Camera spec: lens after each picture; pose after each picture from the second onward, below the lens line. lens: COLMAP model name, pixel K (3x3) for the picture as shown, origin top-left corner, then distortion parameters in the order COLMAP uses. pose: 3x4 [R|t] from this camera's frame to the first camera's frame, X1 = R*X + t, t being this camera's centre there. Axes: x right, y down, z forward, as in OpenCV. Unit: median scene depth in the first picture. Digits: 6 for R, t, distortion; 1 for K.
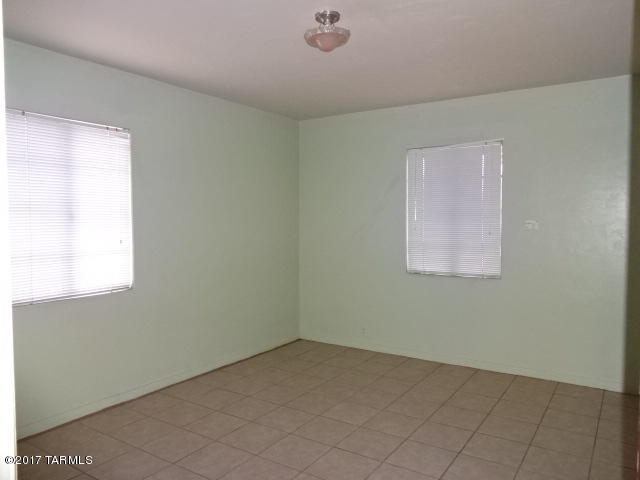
lens RADIAL K [[473.3, 0, 320.2], [0, 473.3, 241.2], [0, 0, 1]] dist [-0.008736, -0.000563]
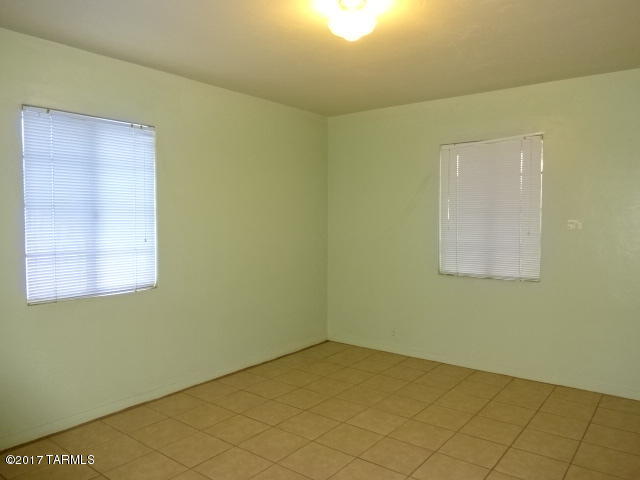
lens RADIAL K [[473.3, 0, 320.7], [0, 473.3, 237.3], [0, 0, 1]] dist [-0.008736, -0.000563]
pose [[0.997262, 0.005532, -0.073744, 0.020086], [-0.005926, 0.999969, -0.005132, -0.001908], [0.073714, 0.005555, 0.997264, 0.037858]]
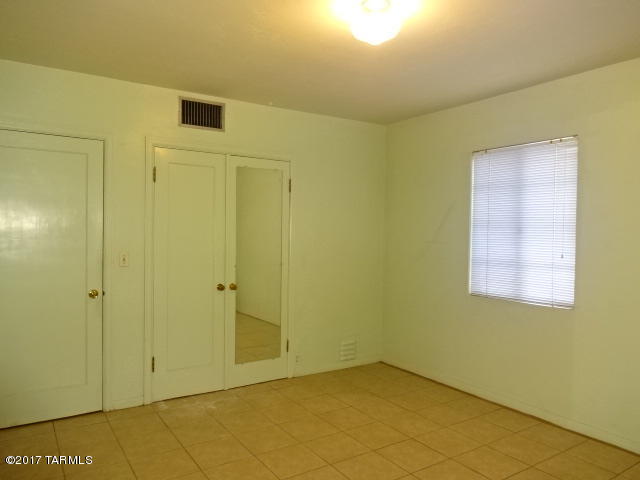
lens RADIAL K [[473.3, 0, 323.2], [0, 473.3, 236.4], [0, 0, 1]] dist [-0.008736, -0.000563]
pose [[-0.393109, 0.010397, -0.919433, 0.665787], [-0.054266, 0.997931, 0.034487, -0.047138], [0.917889, 0.063451, -0.391731, 0.956849]]
